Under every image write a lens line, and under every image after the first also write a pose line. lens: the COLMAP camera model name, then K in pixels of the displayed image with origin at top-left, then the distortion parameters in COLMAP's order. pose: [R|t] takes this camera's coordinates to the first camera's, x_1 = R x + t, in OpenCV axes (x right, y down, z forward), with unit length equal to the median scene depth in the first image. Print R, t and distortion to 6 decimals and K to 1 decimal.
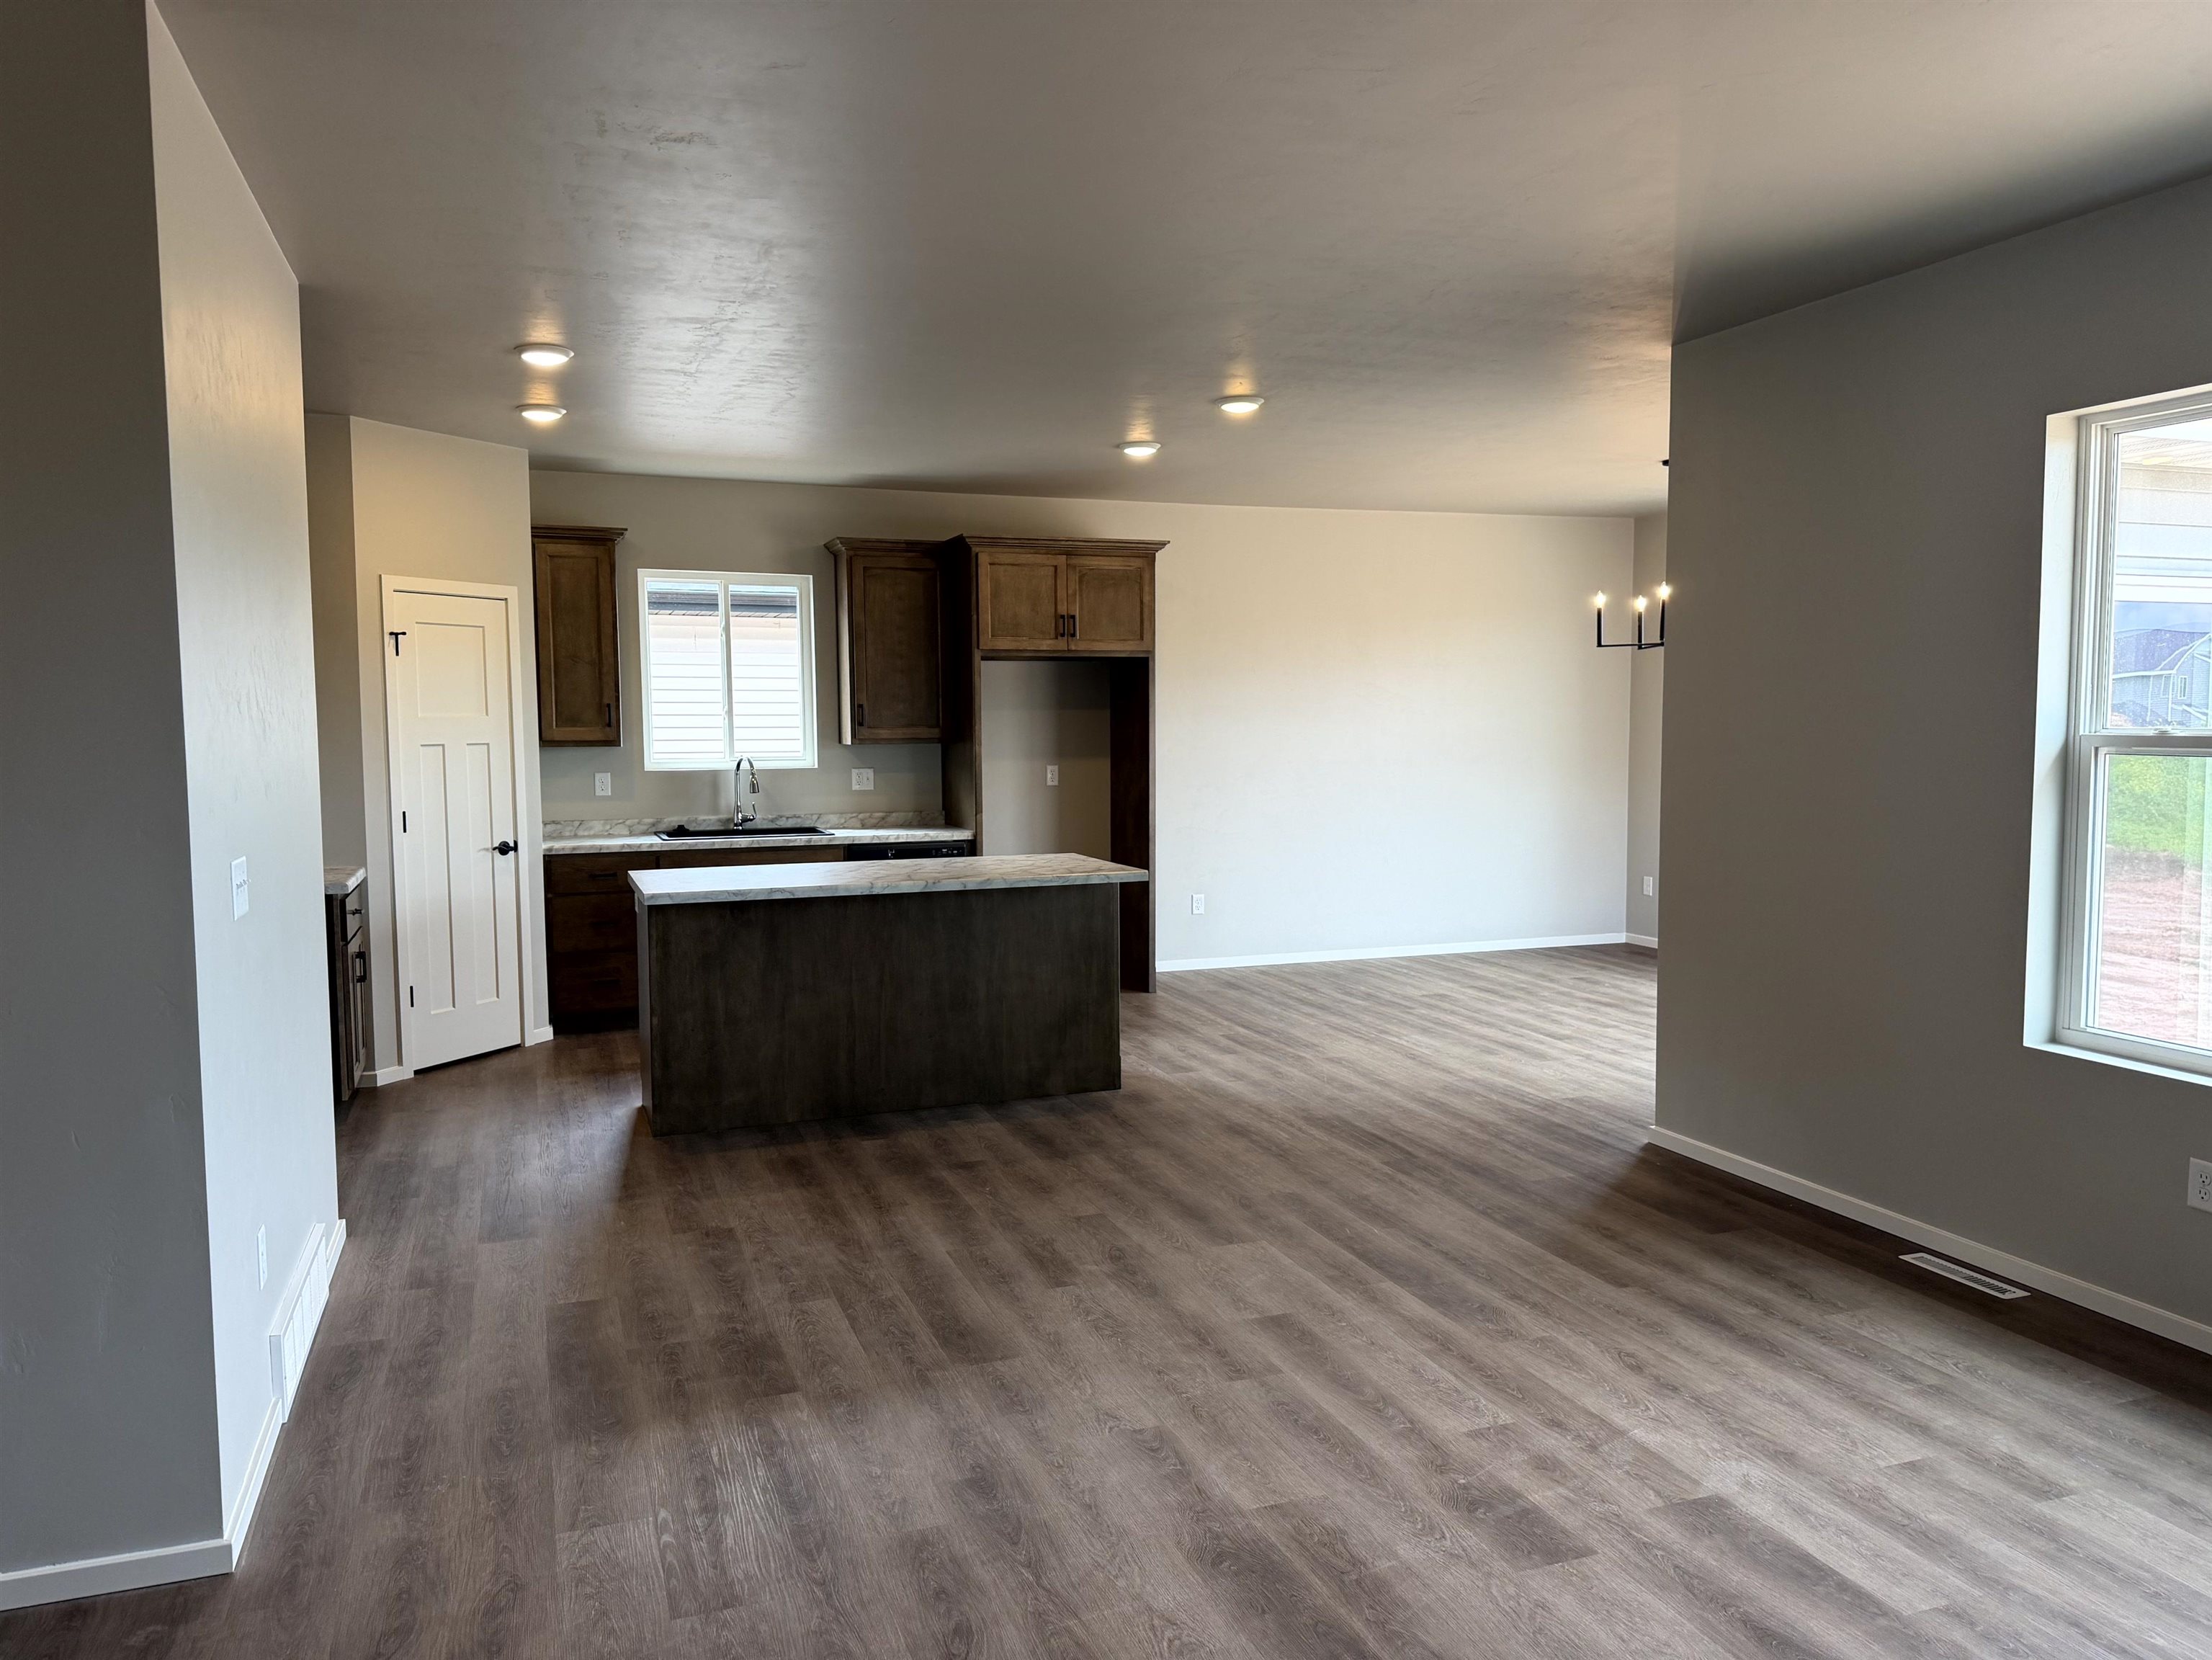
lens RADIAL K [[1554.8, 0, 1108.7], [0, 1554.8, 837.0], [0, 0, 1]] dist [0.104616, -0.154687]
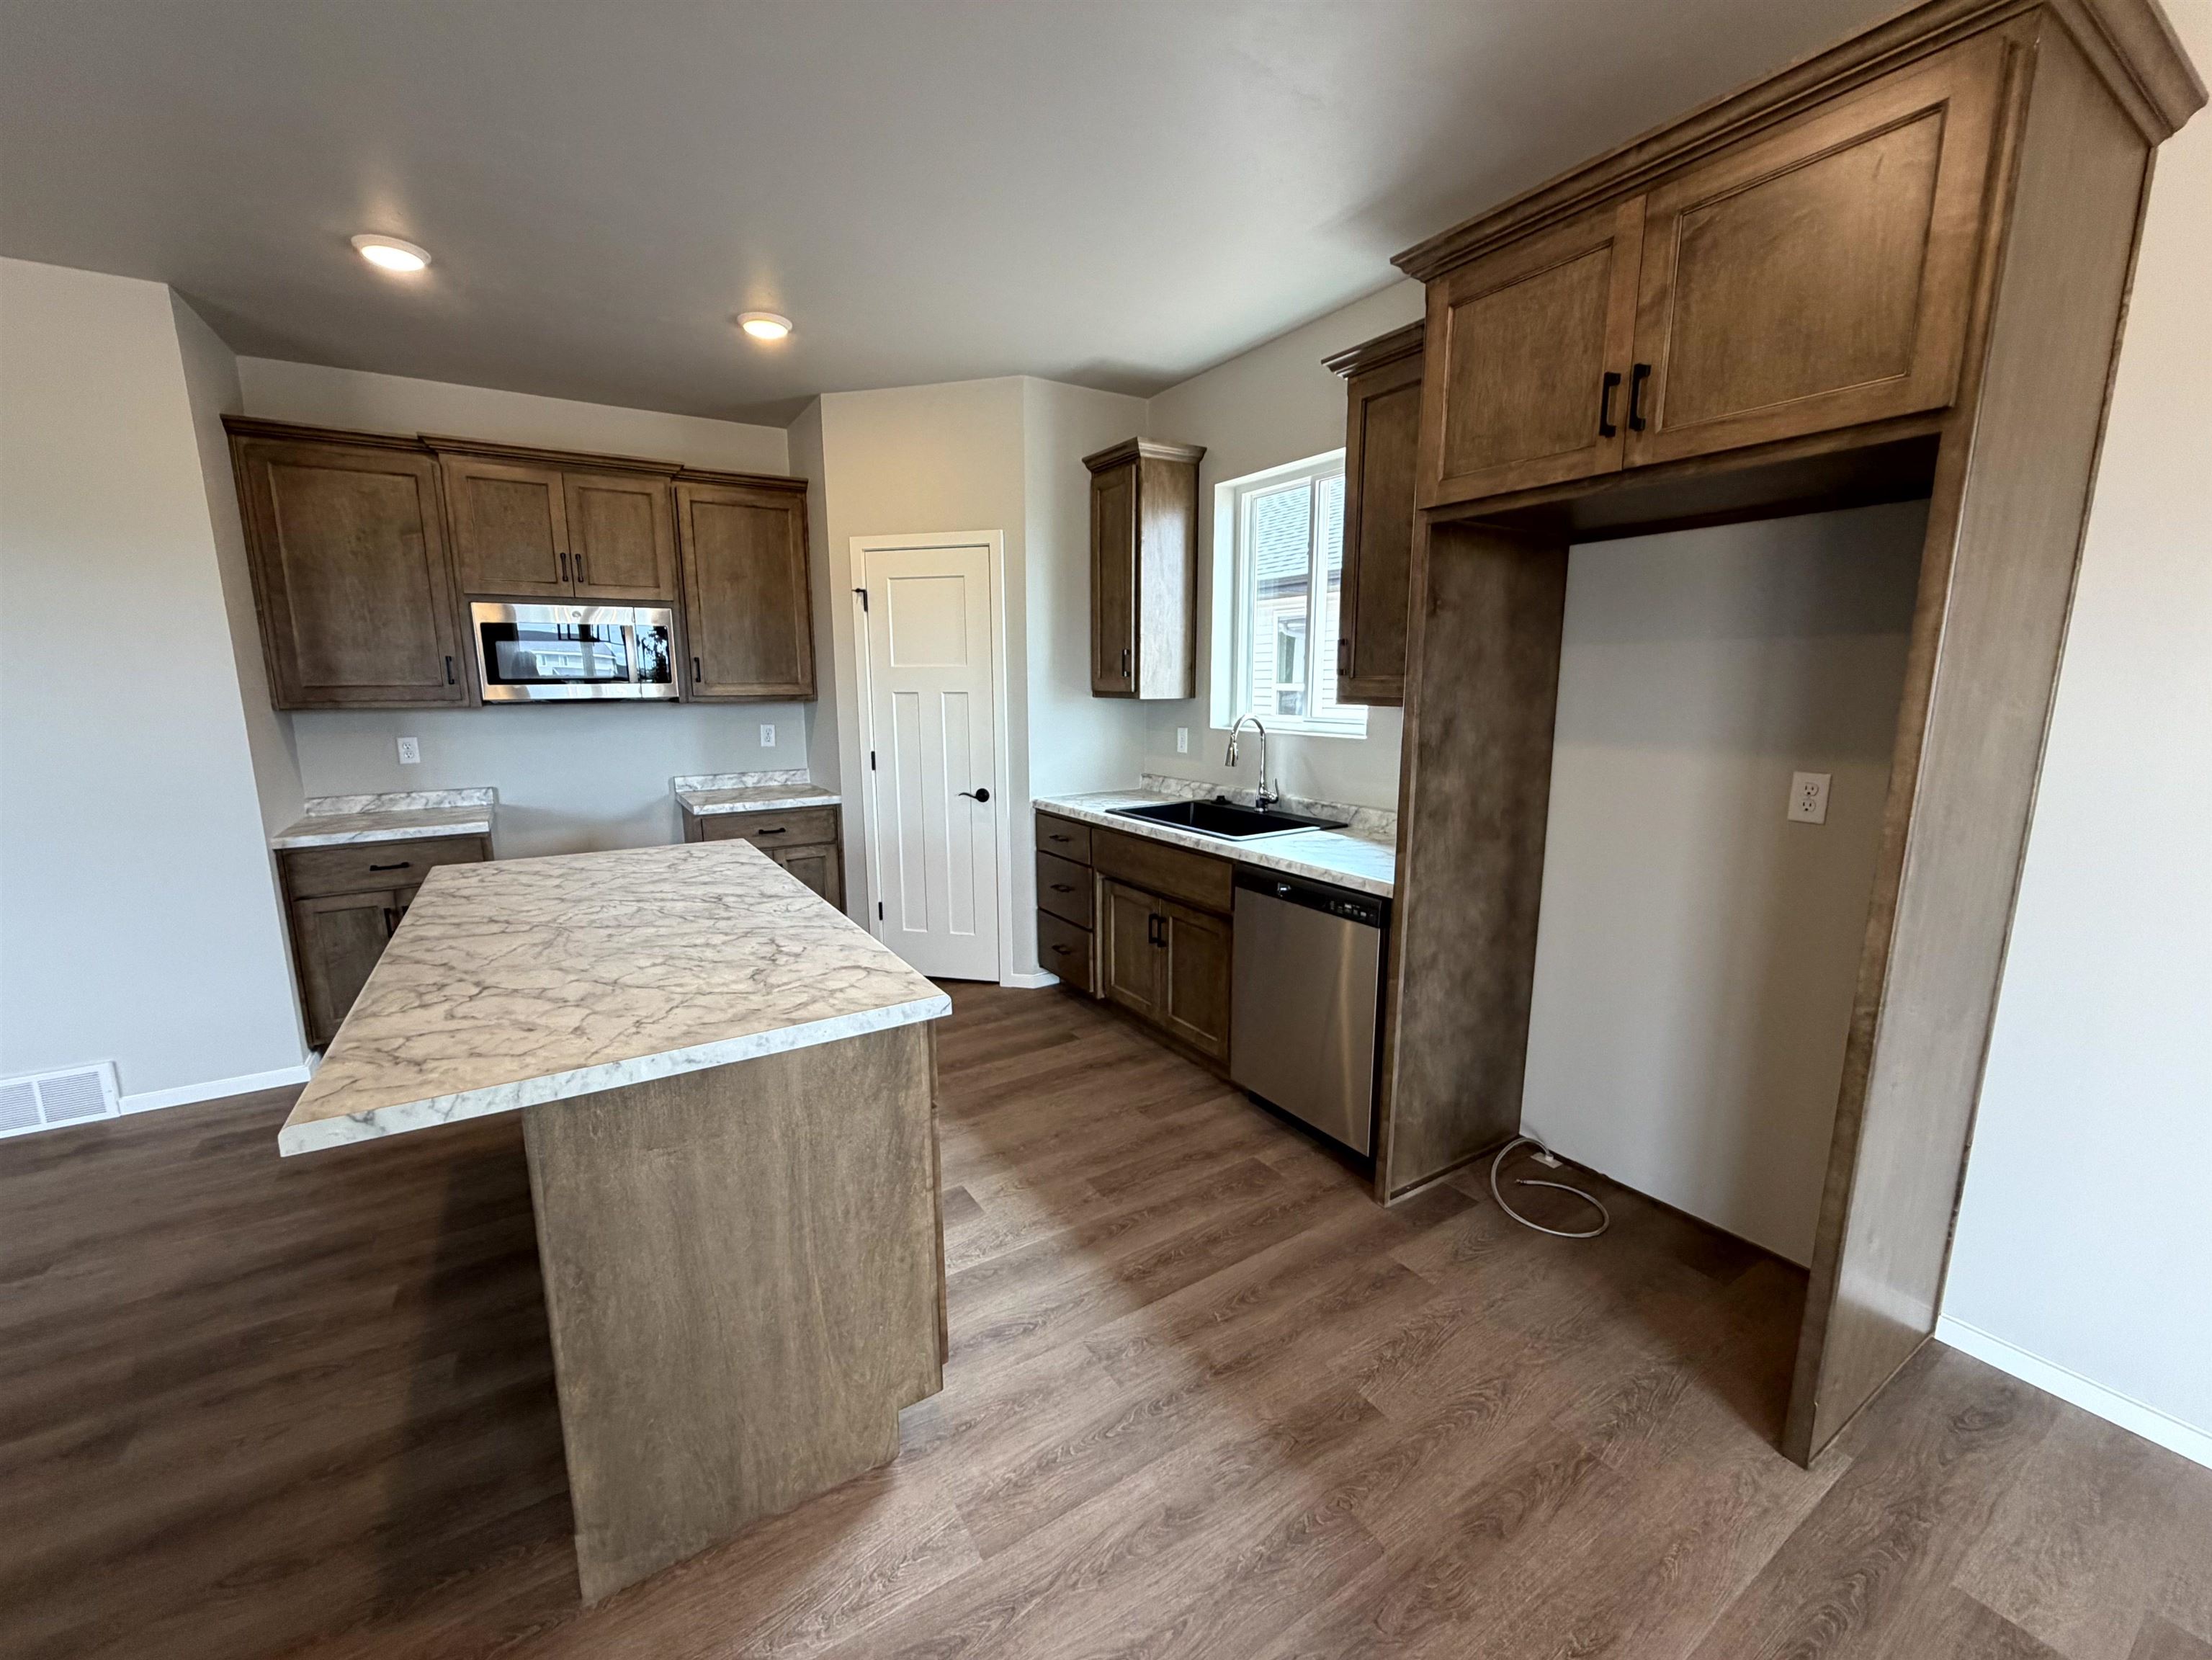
lens RADIAL K [[882.7, 0, 1101.3], [0, 882.7, 832.3], [0, 0, 1]] dist [-0.001415, 0.000153]
pose [[0.196729, 0.174677, -0.964772, 0.181689], [-0.070246, 0.983984, 0.163831, -0.065362], [0.977938, 0.035541, 0.205848, 0.902823]]
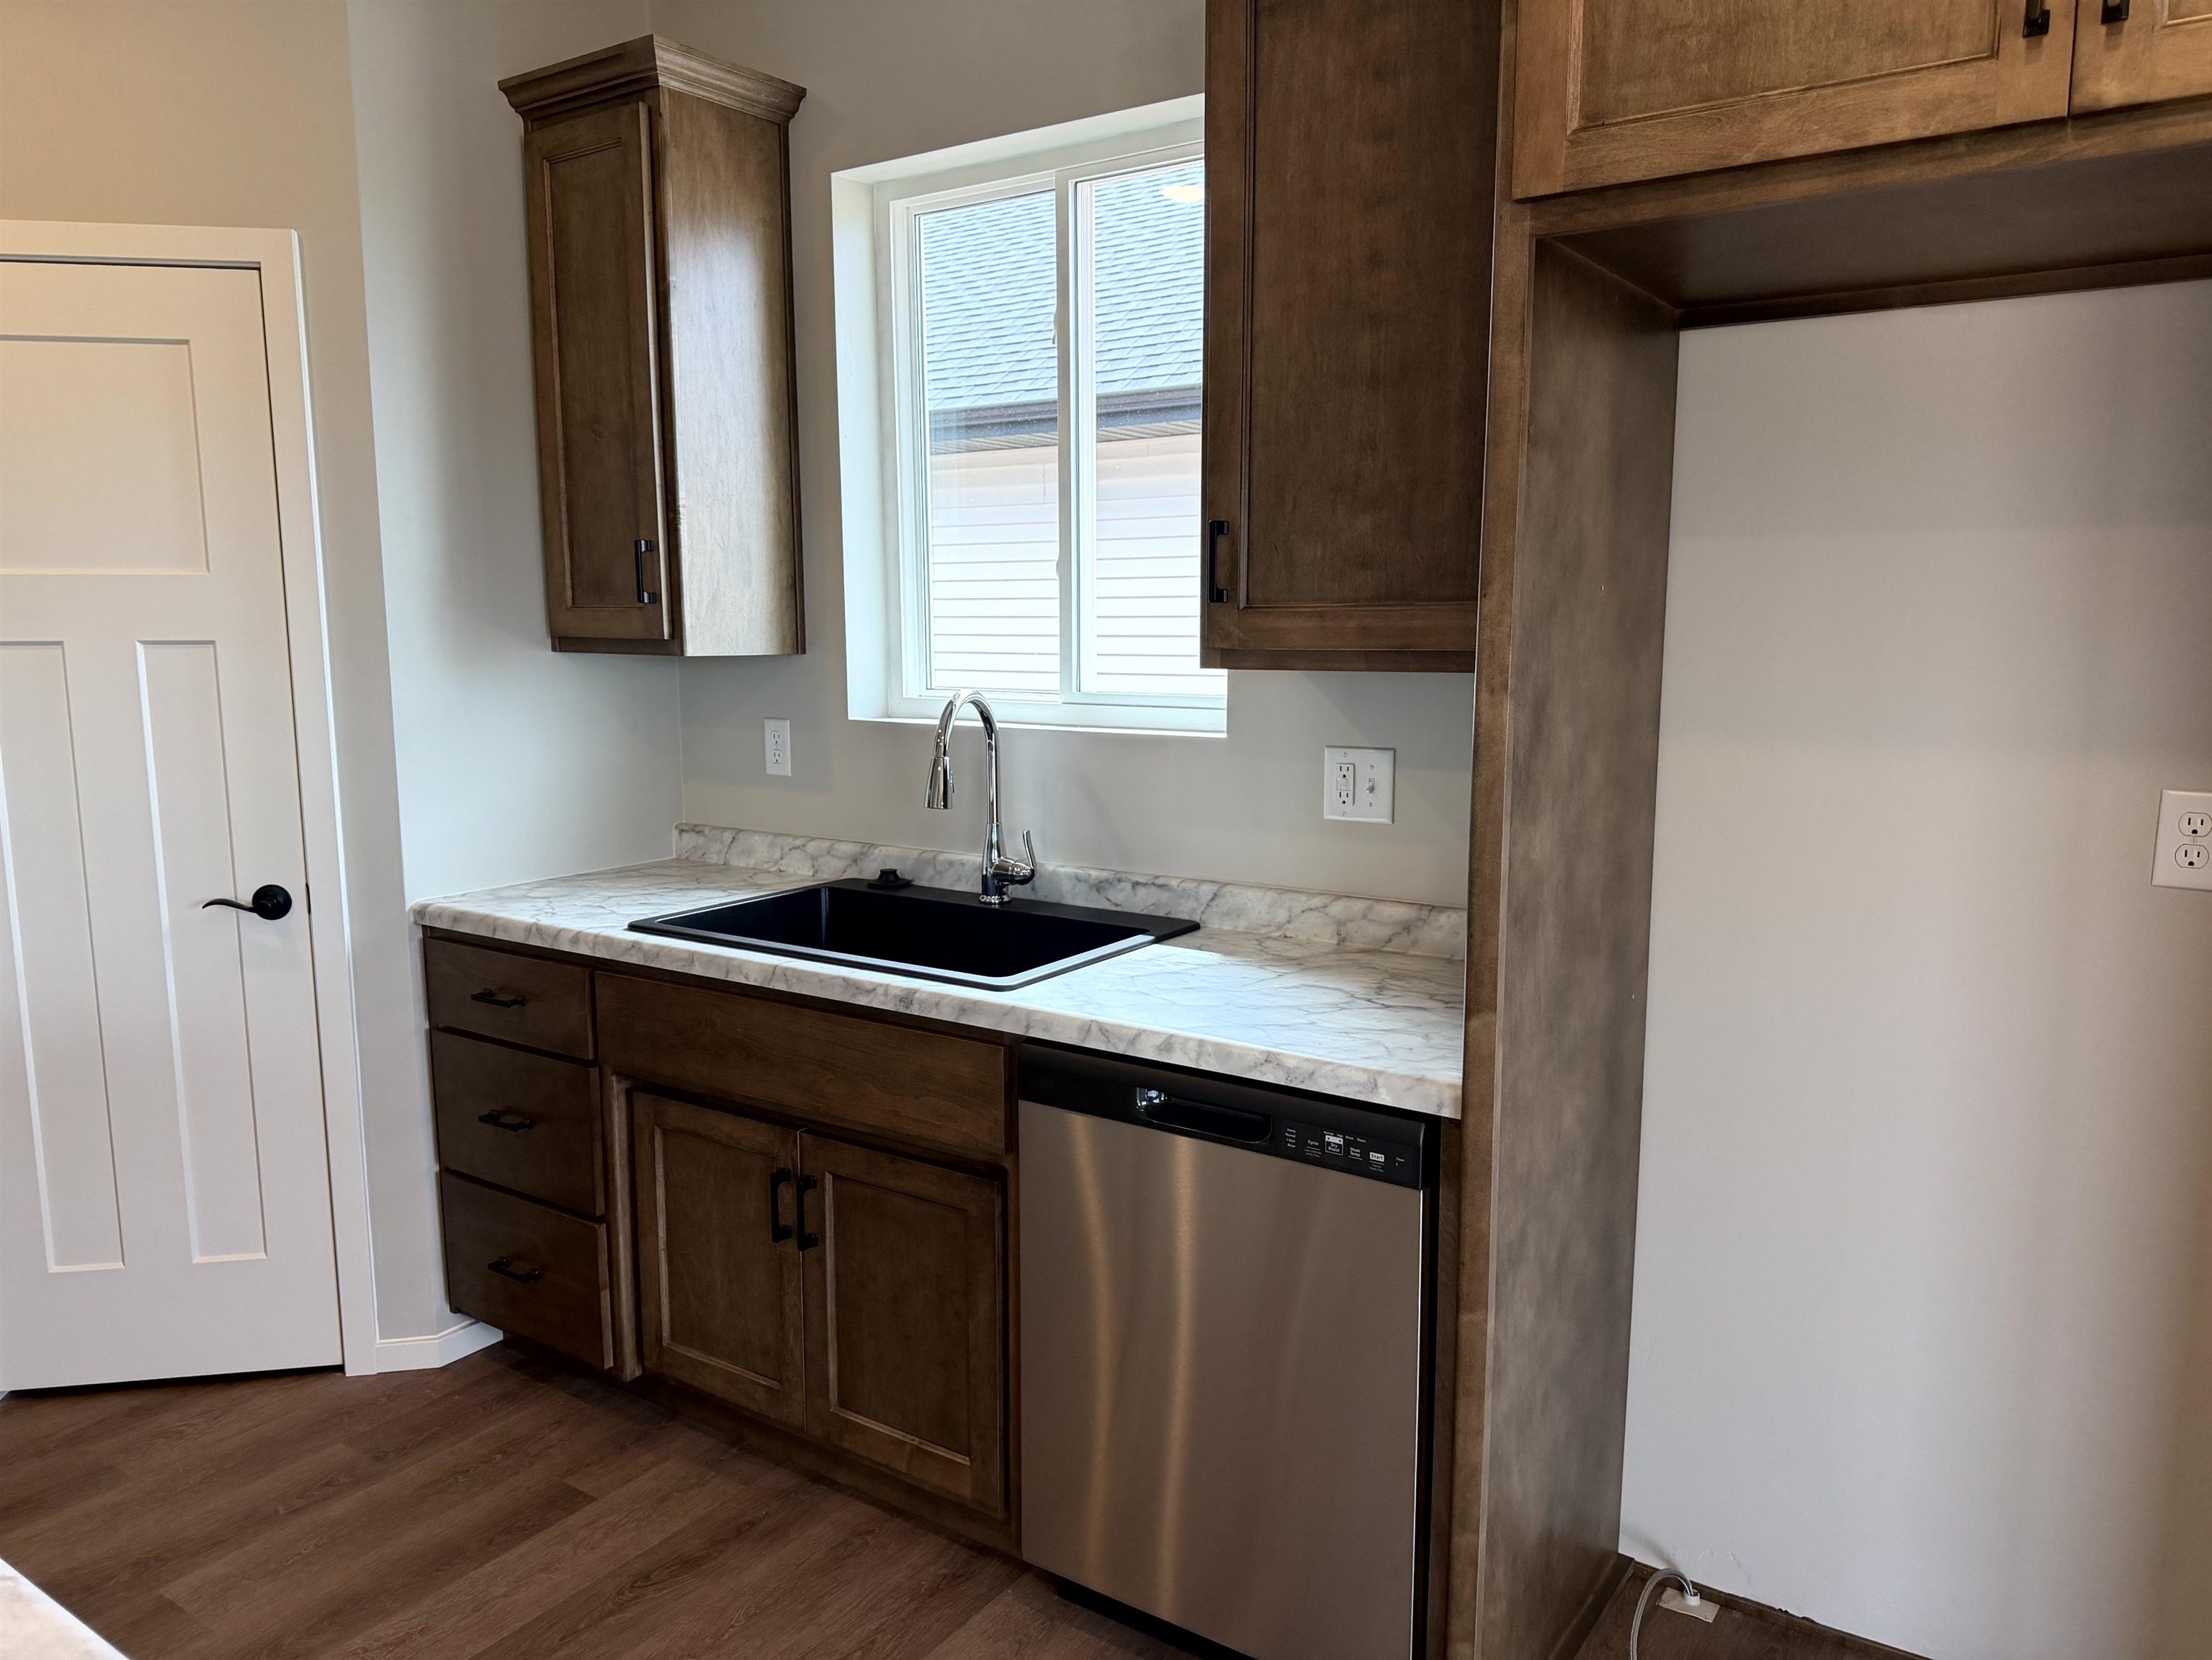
lens RADIAL K [[1554.8, 0, 1108.7], [0, 1554.8, 837.0], [0, 0, 1]] dist [0.104616, -0.154687]
pose [[0.566307, 0.122826, -0.814991, 0.062886], [-0.062986, 0.992391, 0.105796, -0.062372], [0.821784, -0.008580, 0.569734, 0.891168]]
